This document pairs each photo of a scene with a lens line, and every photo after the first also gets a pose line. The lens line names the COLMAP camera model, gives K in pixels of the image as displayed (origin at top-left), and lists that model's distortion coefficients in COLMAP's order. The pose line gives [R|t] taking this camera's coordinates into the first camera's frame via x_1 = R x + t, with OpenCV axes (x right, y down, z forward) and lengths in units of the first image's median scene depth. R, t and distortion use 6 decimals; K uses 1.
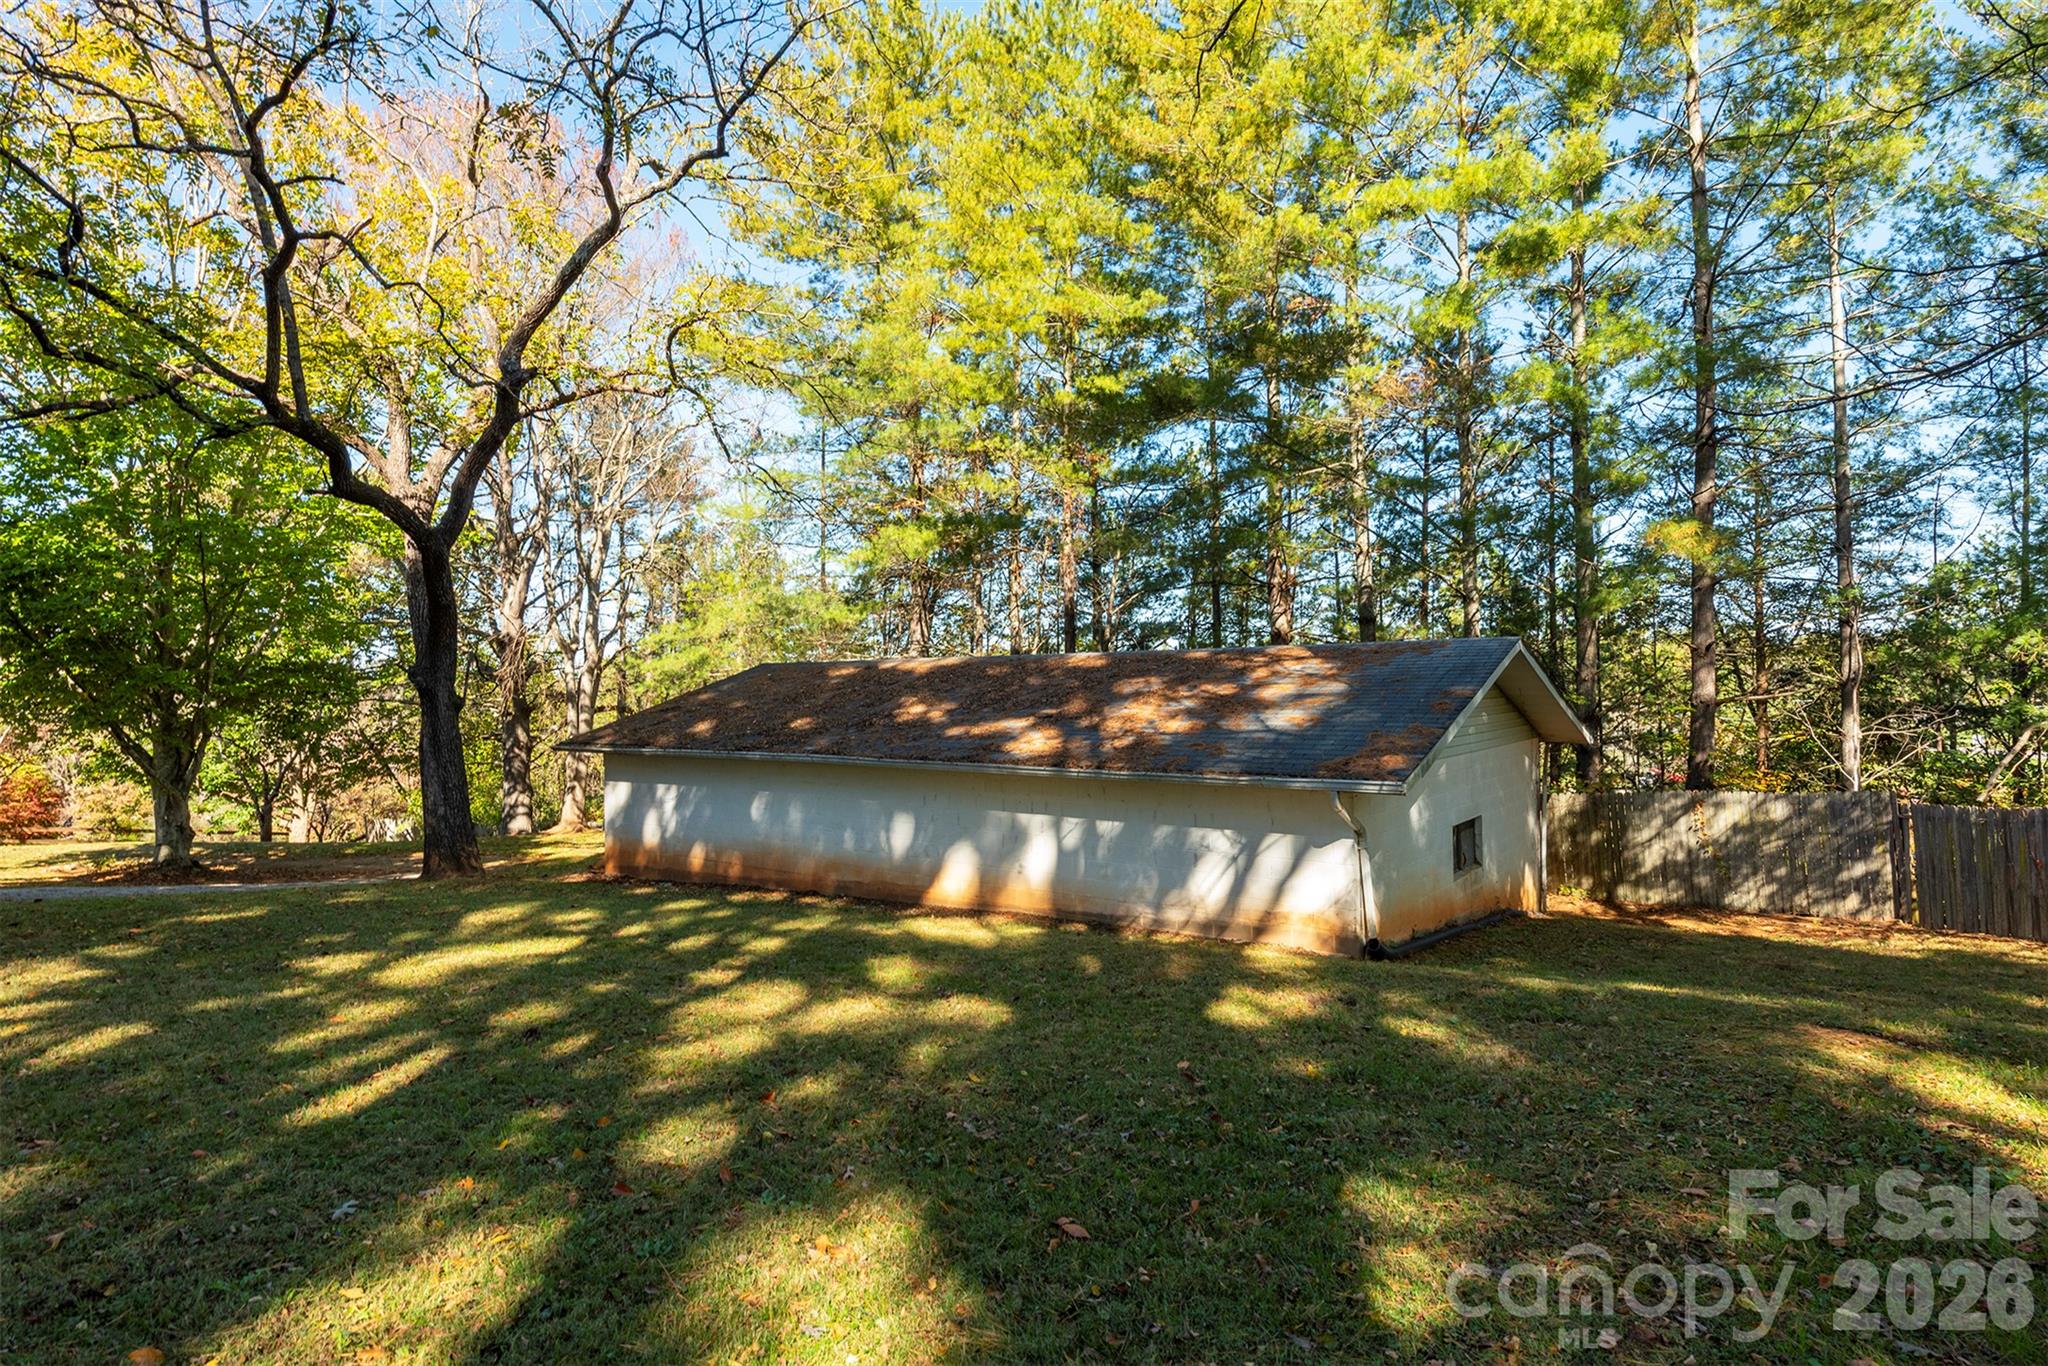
lens RADIAL K [[1083.3, 0, 1038.8], [0, 1083.3, 677.6], [0, 0, 1]] dist [0.001489, -0.000262]
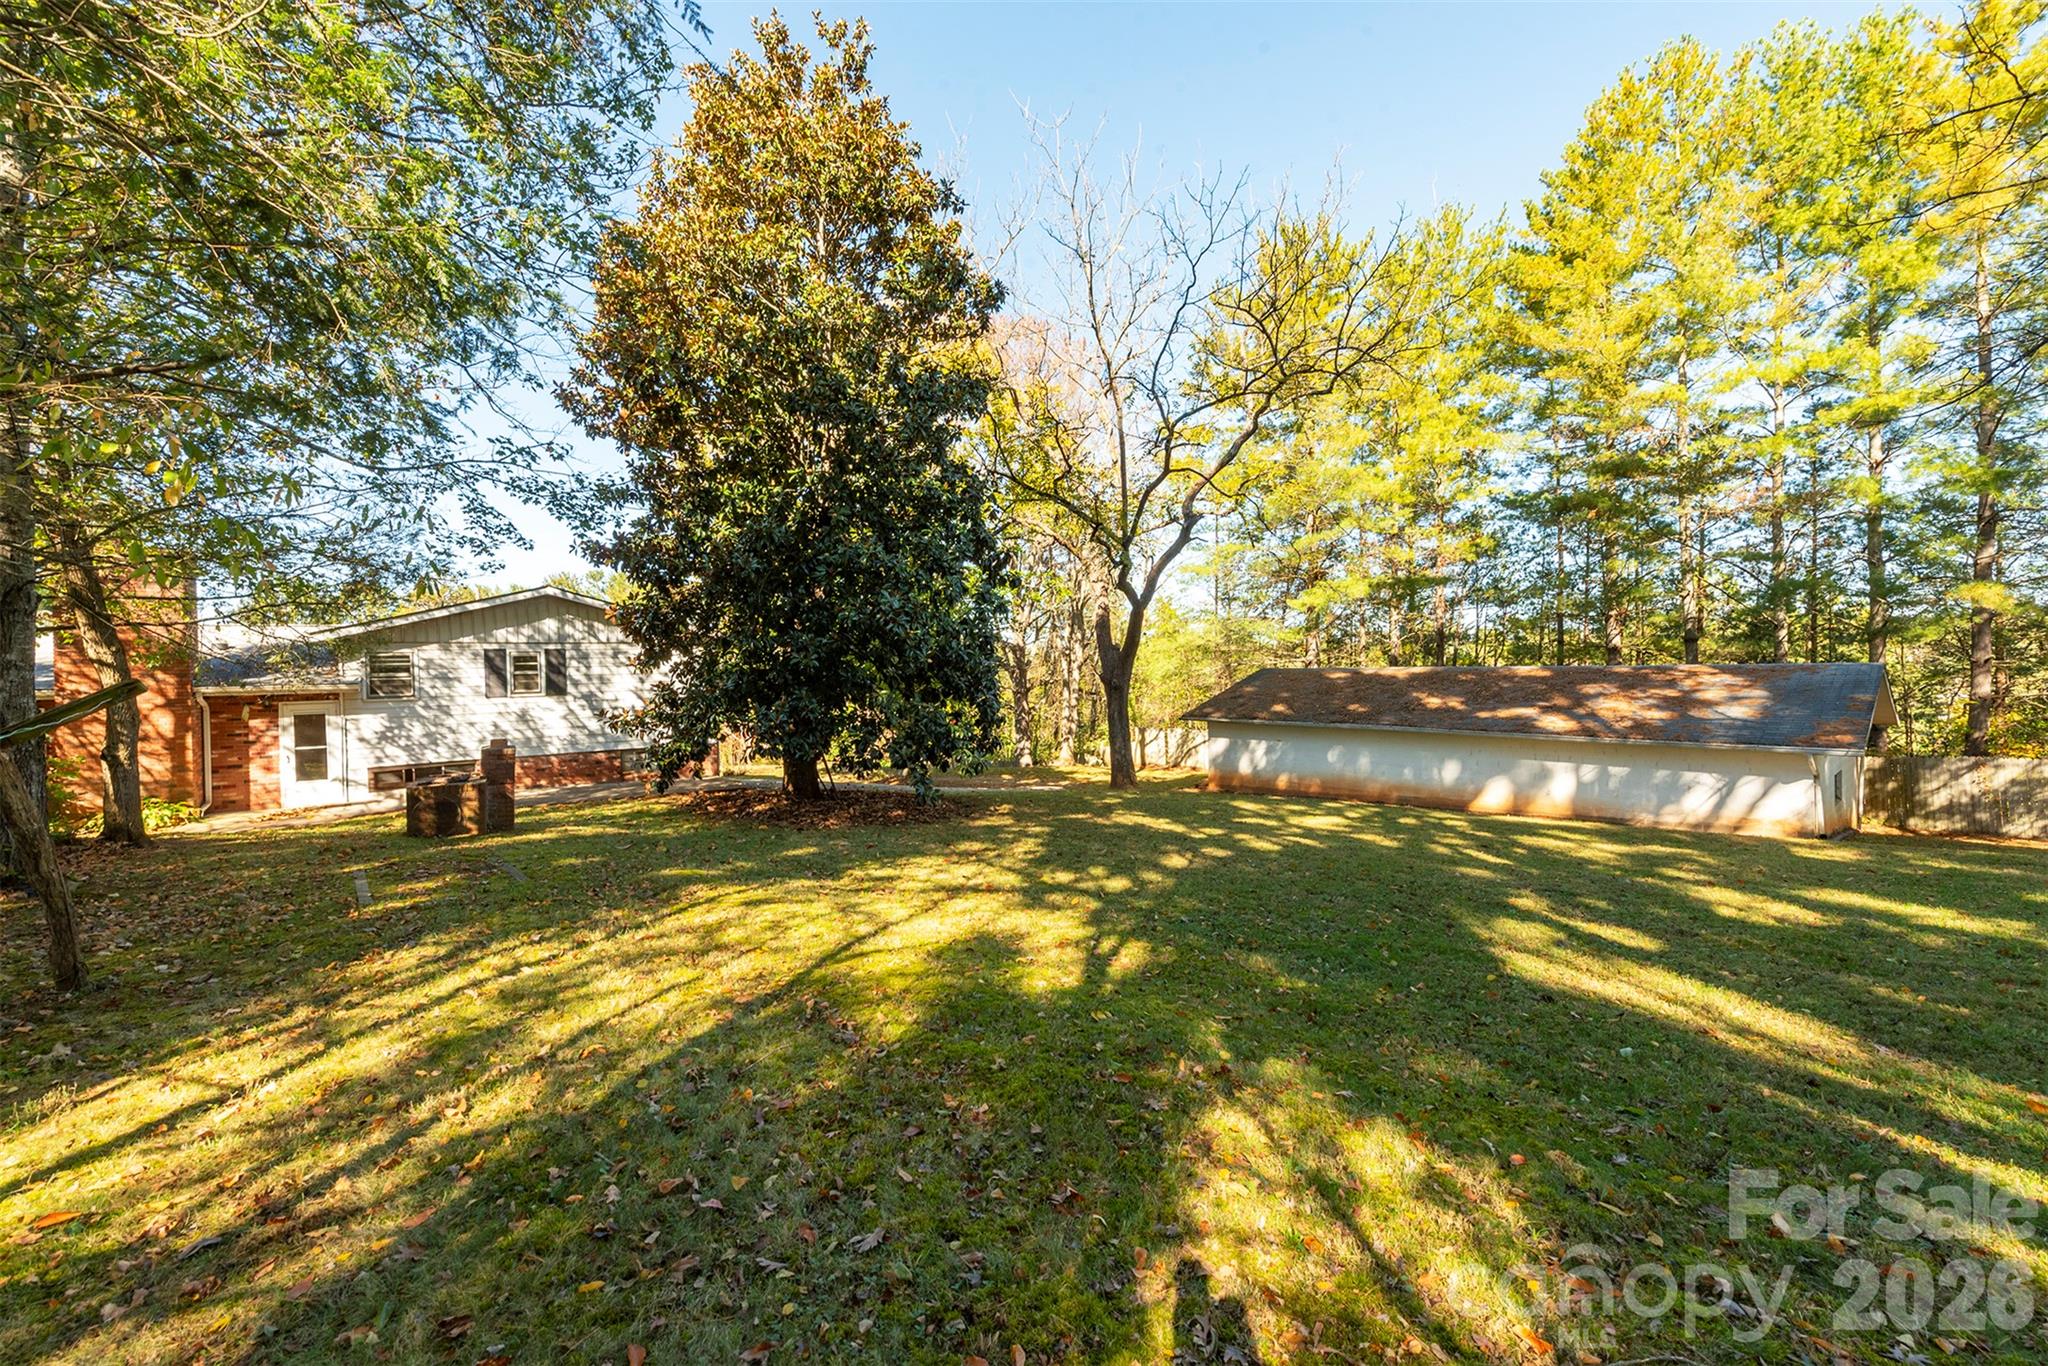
lens RADIAL K [[801.9, 0, 1033.7], [0, 801.9, 681.8], [0, 0, 1]] dist [0.002901, -0.002122]
pose [[0.974221, 0.001404, -0.225593, -0.421472], [0.005193, 0.999576, 0.028647, -0.038632], [0.225538, -0.029080, 0.973800, -0.379089]]
